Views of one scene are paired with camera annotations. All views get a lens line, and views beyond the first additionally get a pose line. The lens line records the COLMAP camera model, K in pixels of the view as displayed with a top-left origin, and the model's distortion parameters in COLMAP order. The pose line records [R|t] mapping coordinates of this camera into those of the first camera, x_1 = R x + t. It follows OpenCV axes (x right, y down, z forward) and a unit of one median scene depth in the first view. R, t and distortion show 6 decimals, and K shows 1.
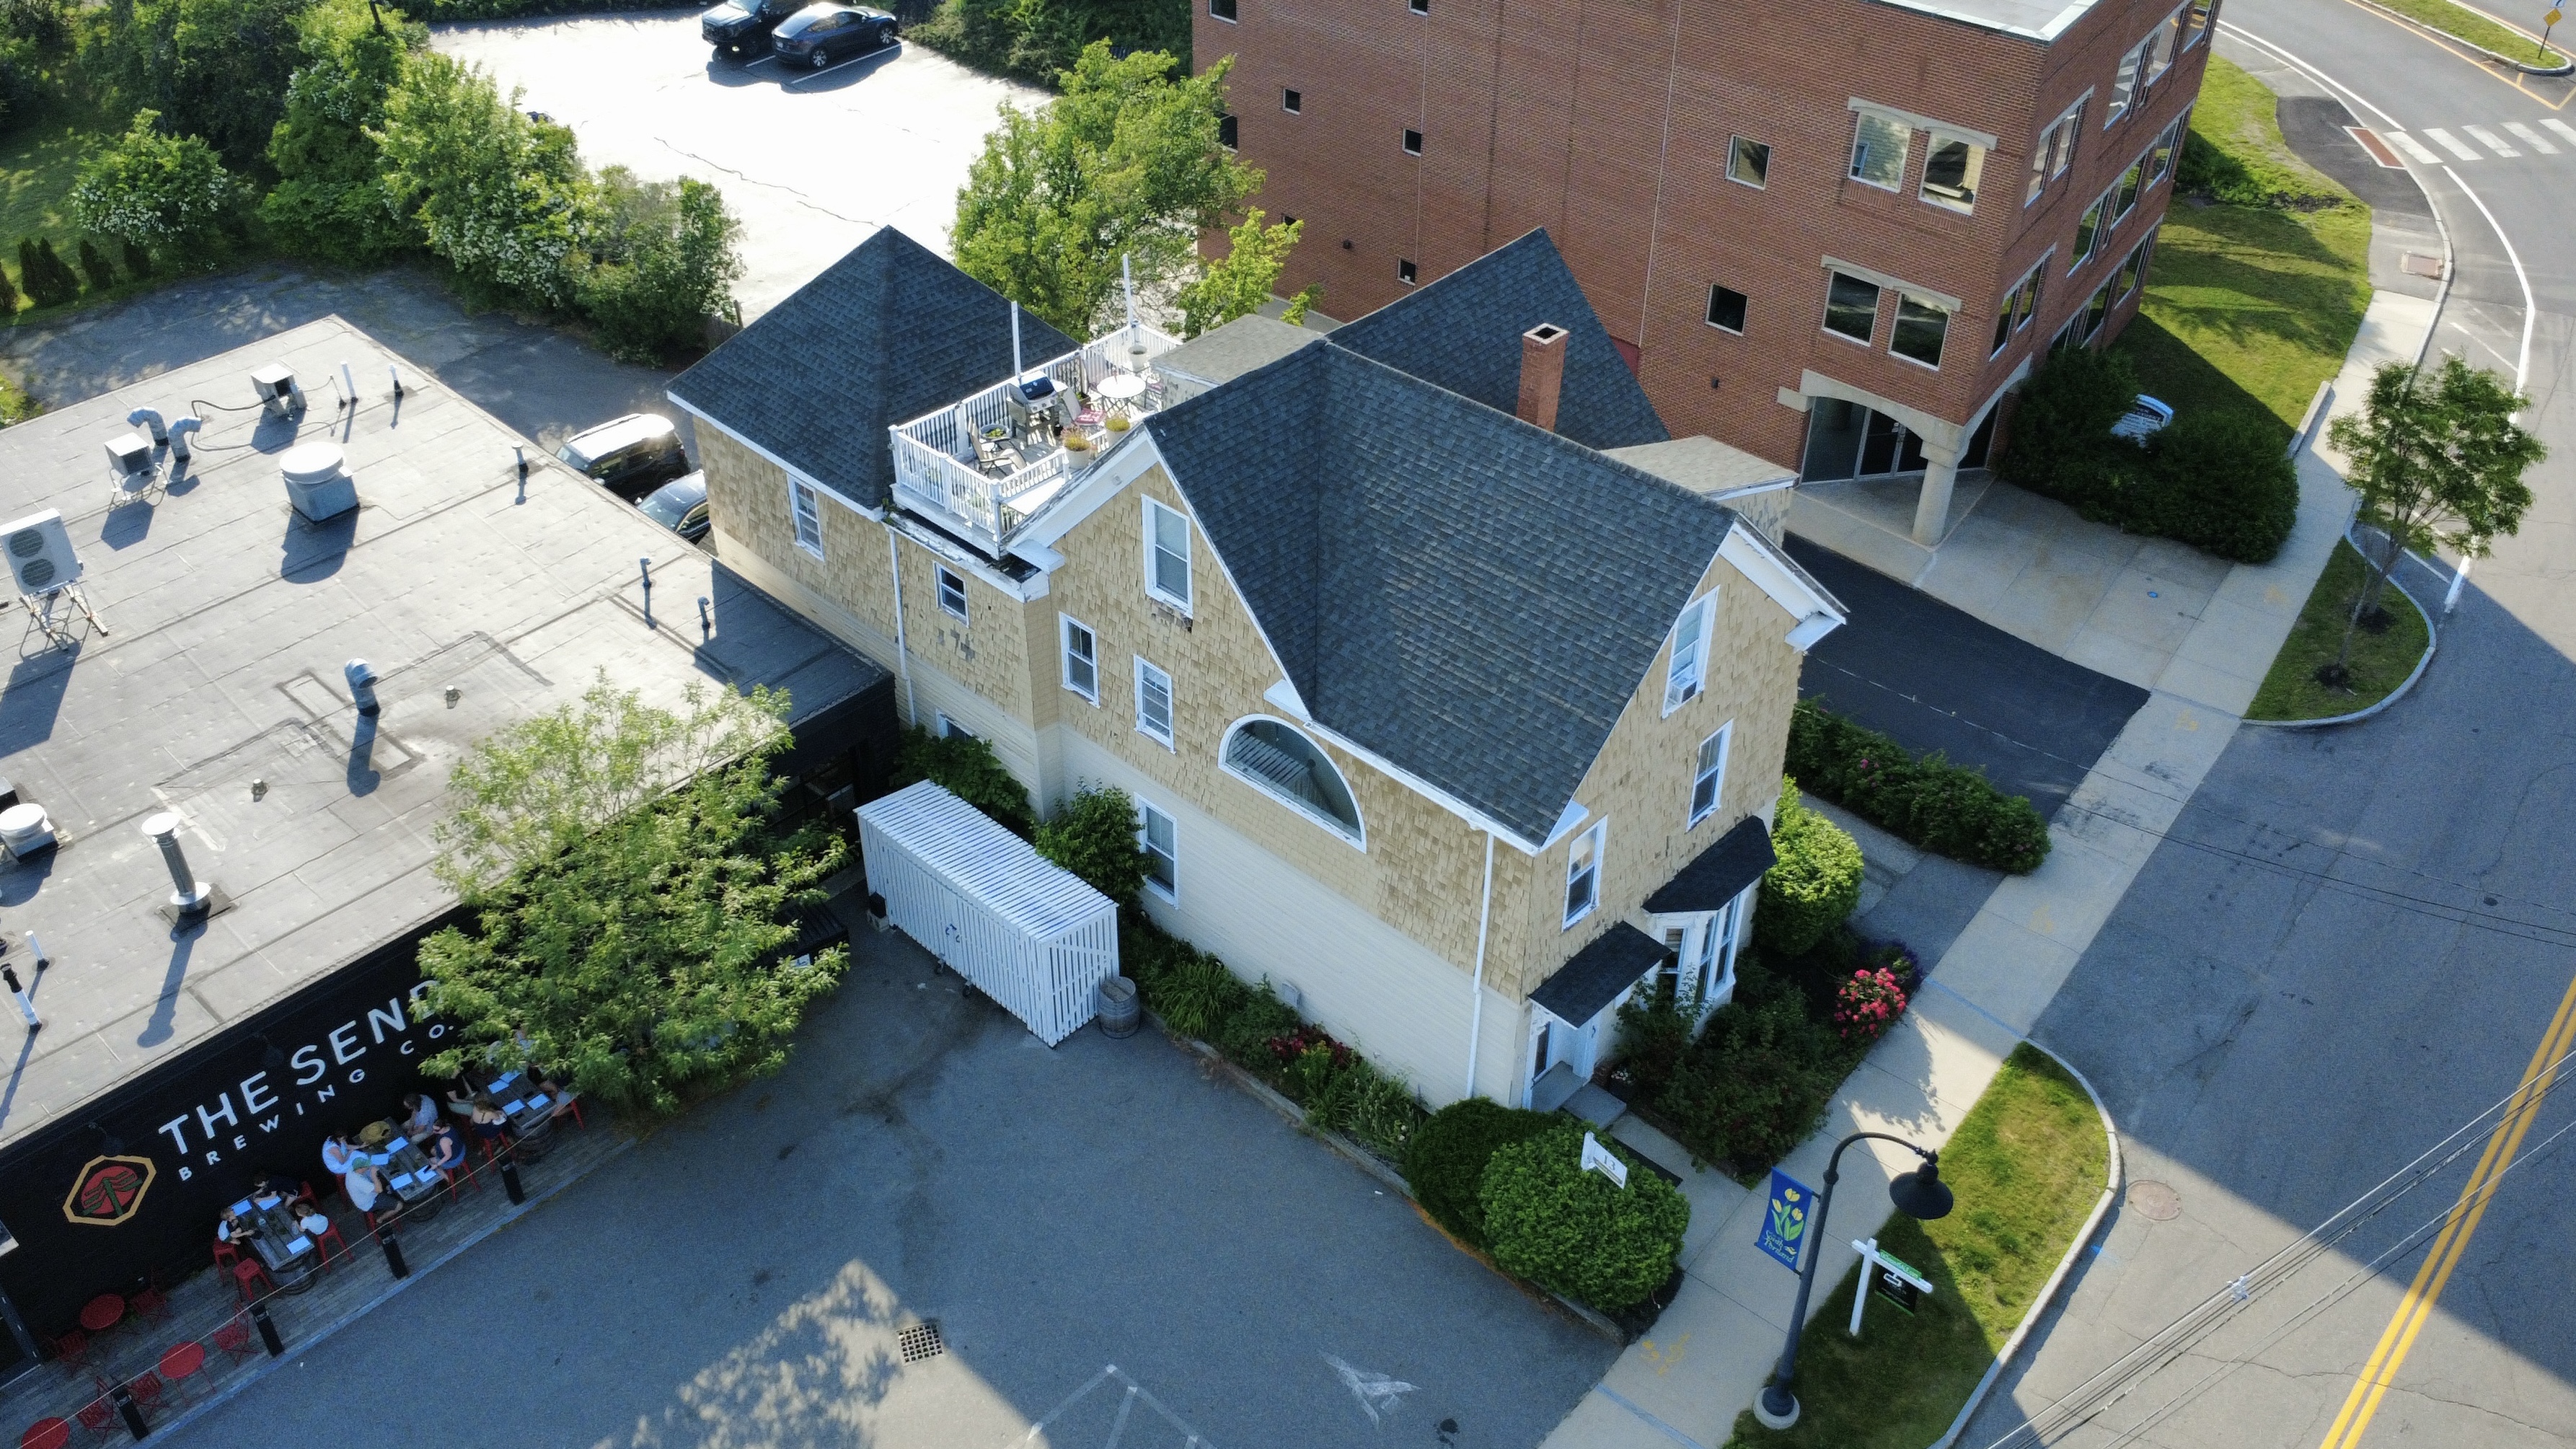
lens RADIAL K [[2111.1, 0, 1212.6], [0, 2111.1, 726.9], [0, 0, 1]] dist [-0.004232, 0.000098]
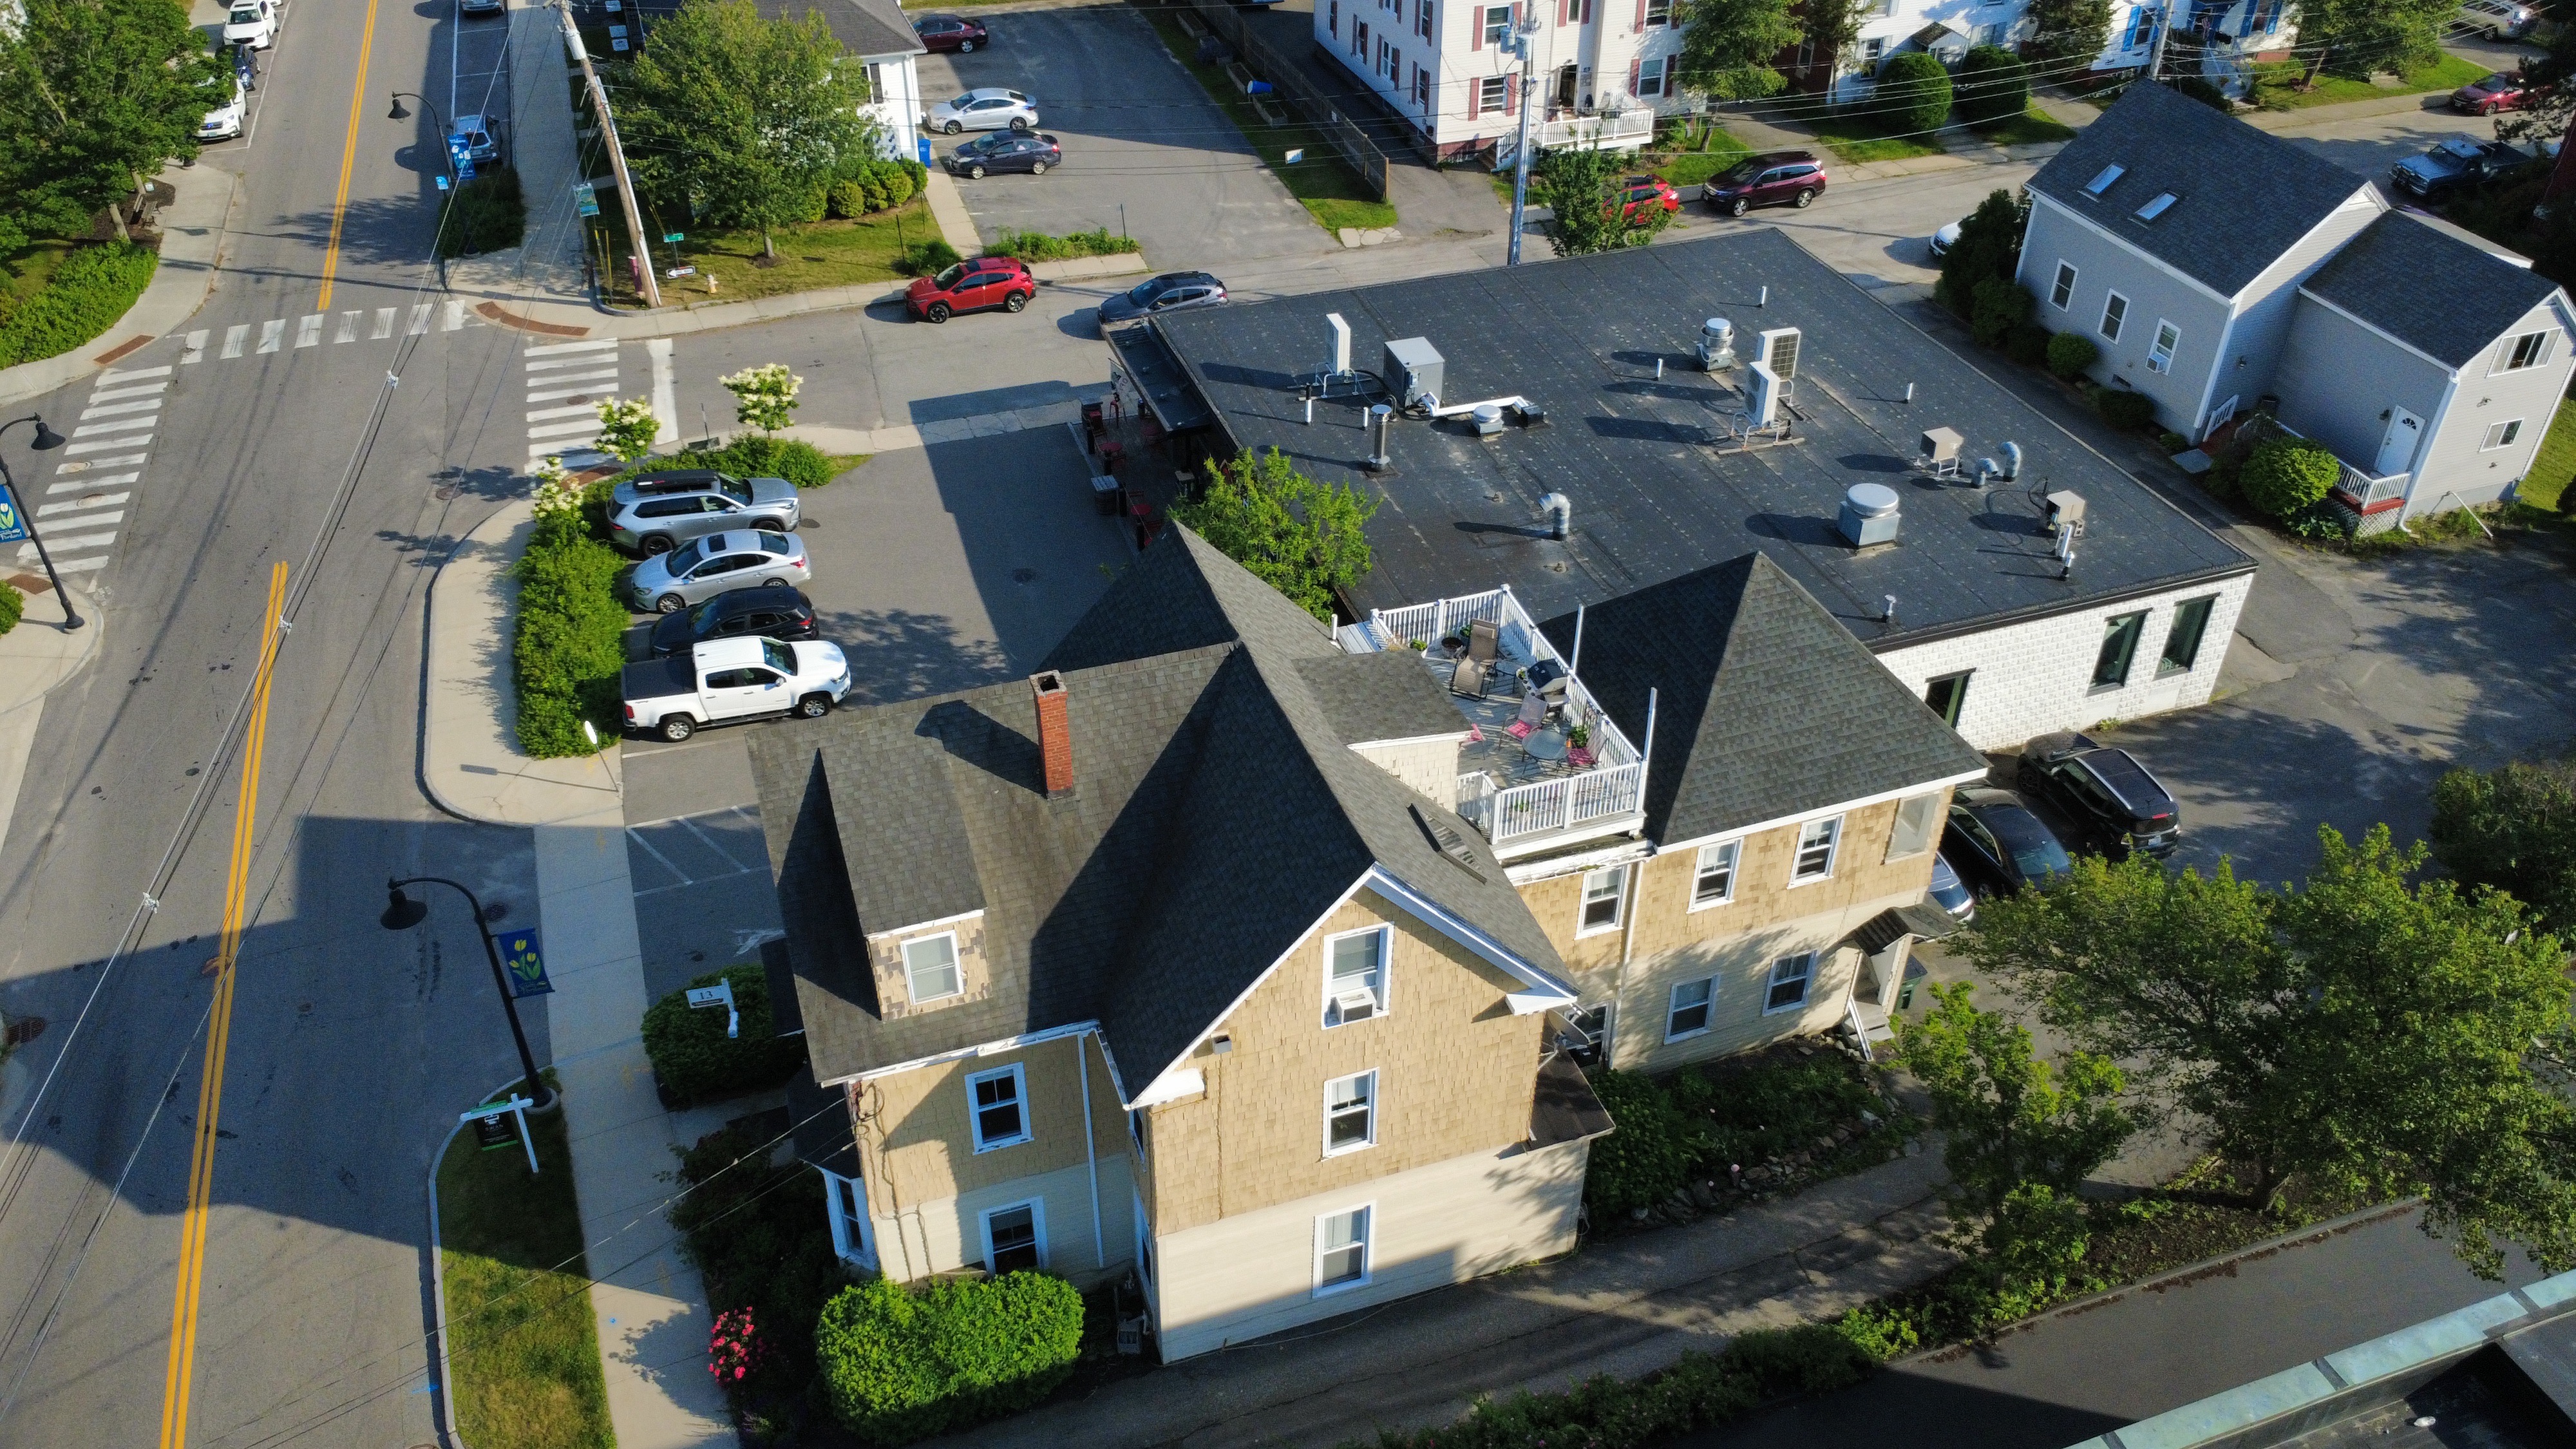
lens RADIAL K [[1884.4, 0, 1289.8], [0, 1884.4, 730.0], [0, 0, 1]] dist [-0.001450, -0.005488]
pose [[-0.441564, 0.544805, -0.712888, 0.645876], [-0.533945, 0.478975, 0.696769, -0.733985], [0.721058, 0.688310, 0.079398, 0.888128]]
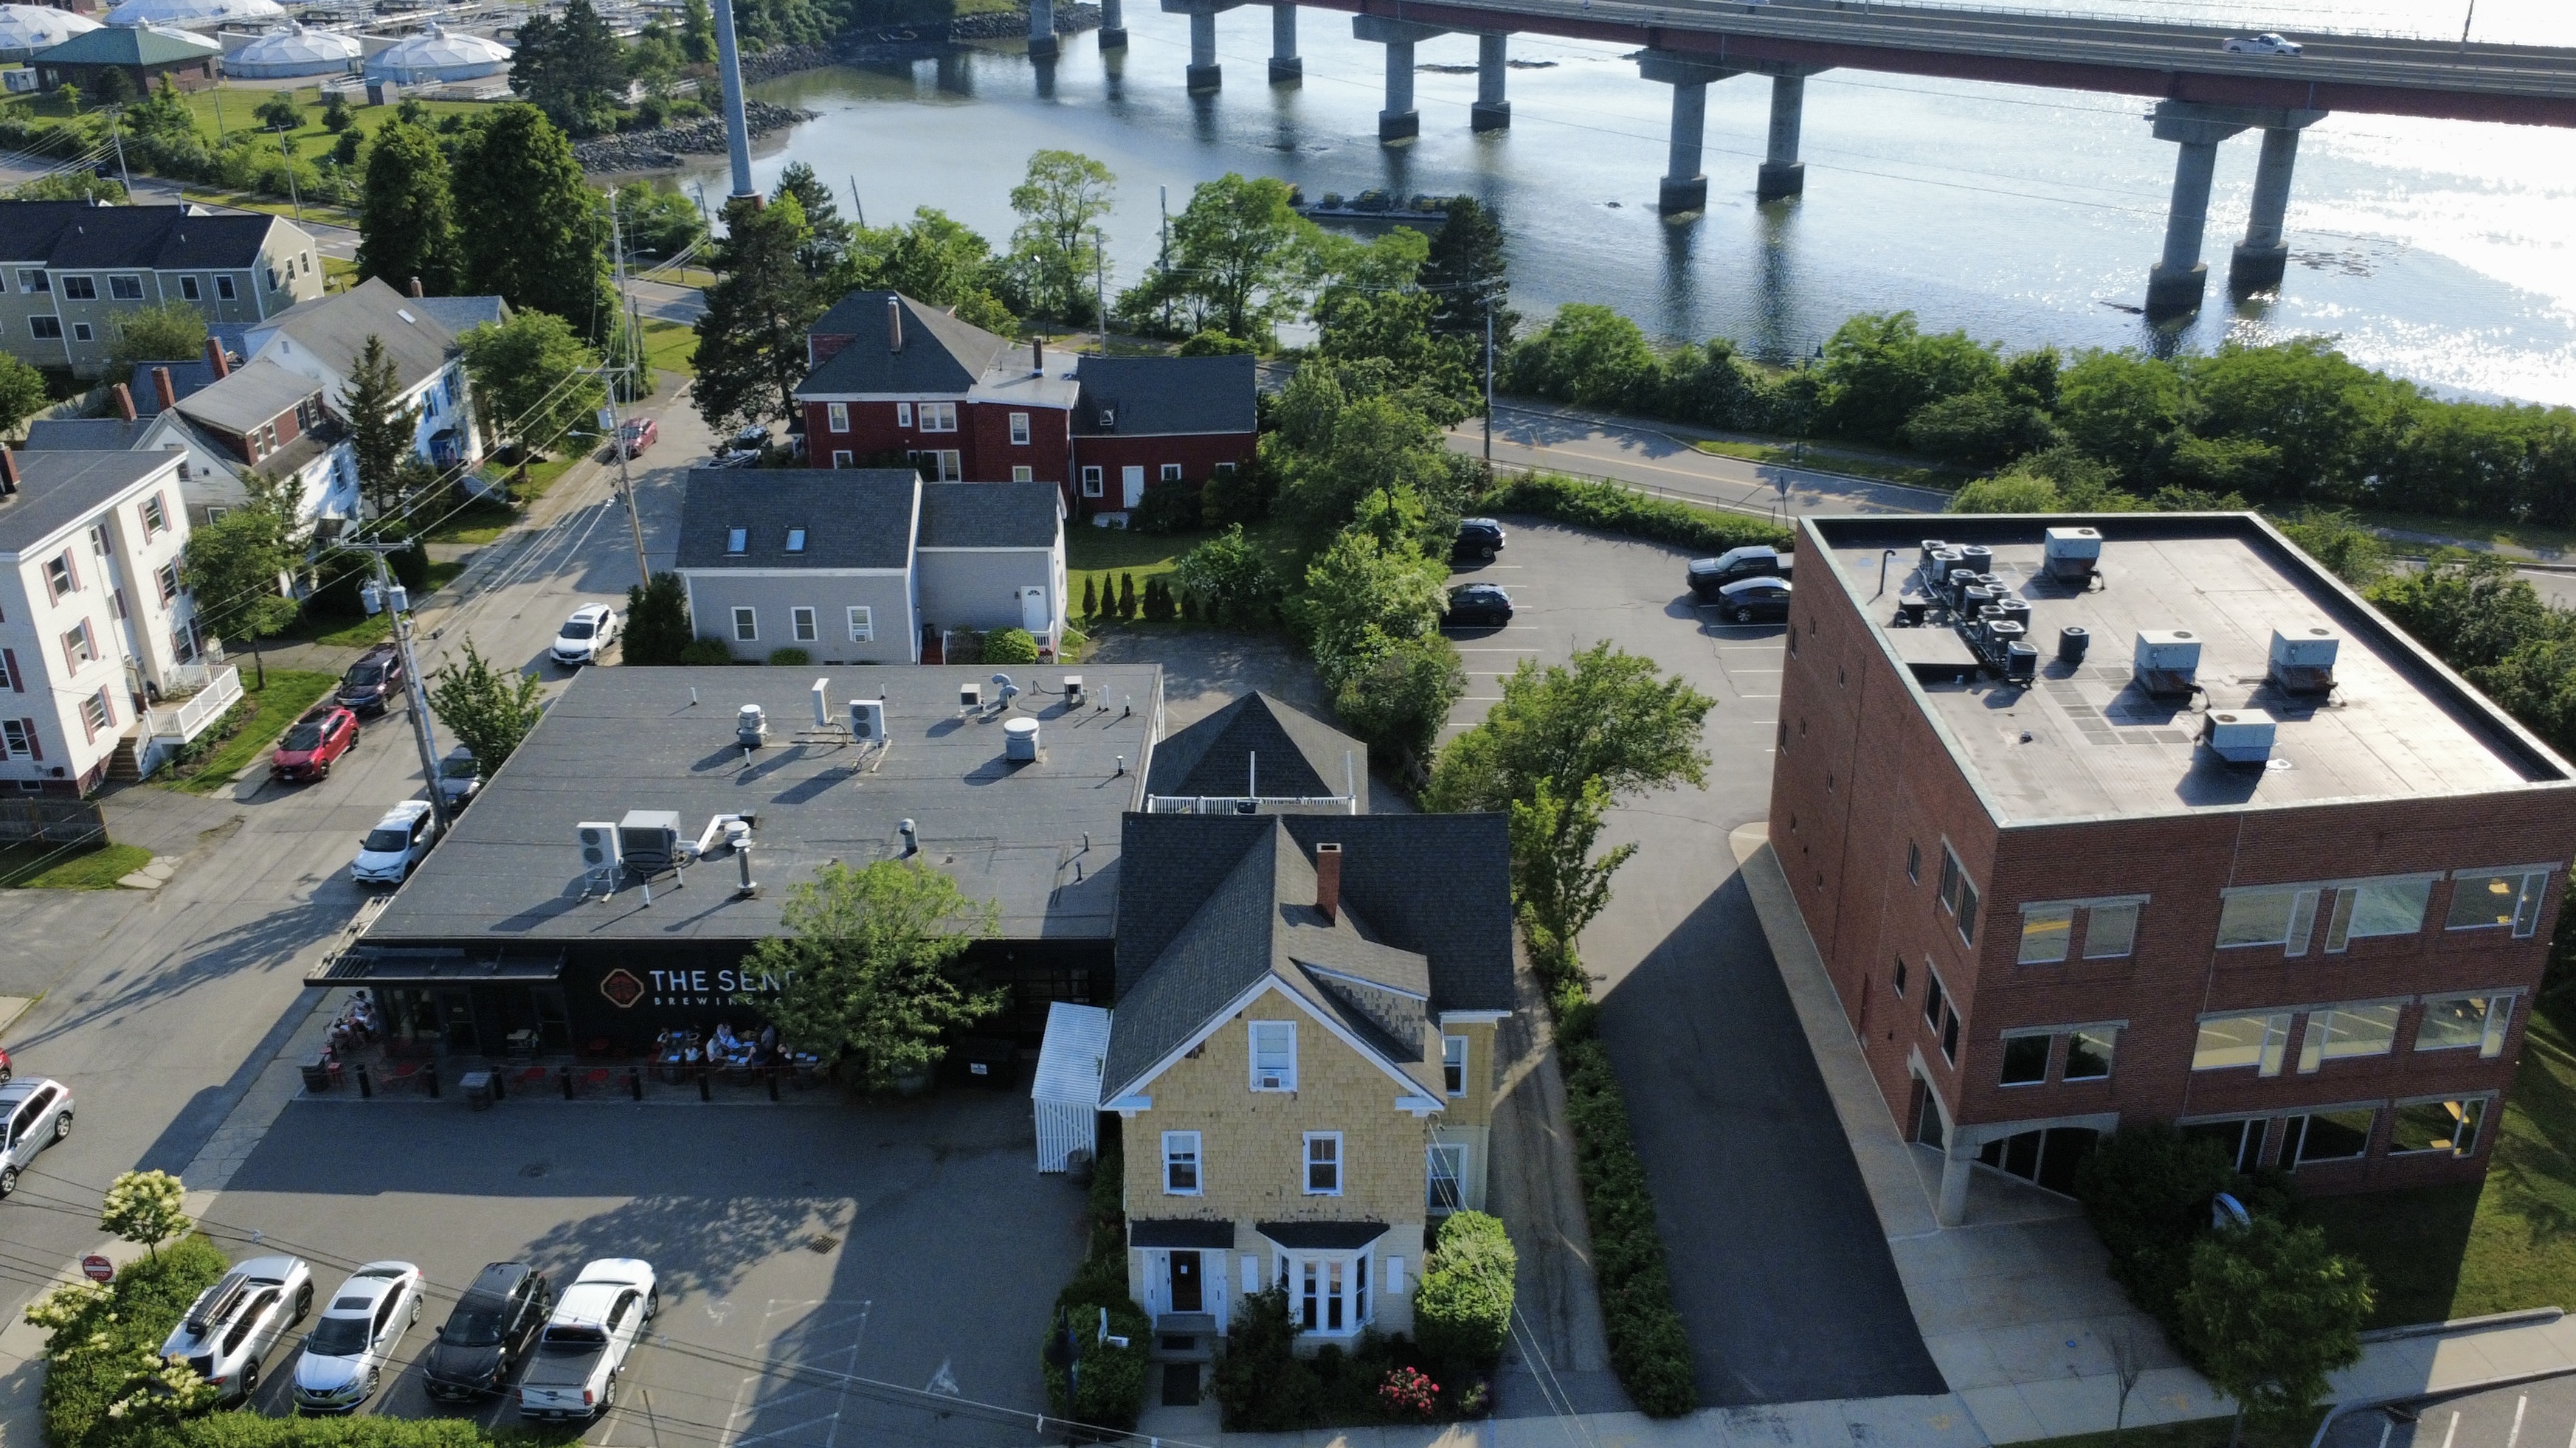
lens RADIAL K [[2161.4, 0, 1246.5], [0, 2161.4, 780.5], [0, 0, 1]] dist [-0.000418, -0.000124]
pose [[0.682622, 0.311027, -0.661278, 1.009632], [-0.432186, 0.901513, -0.022115, -0.146682], [0.589273, 0.300891, 0.749815, -0.225513]]
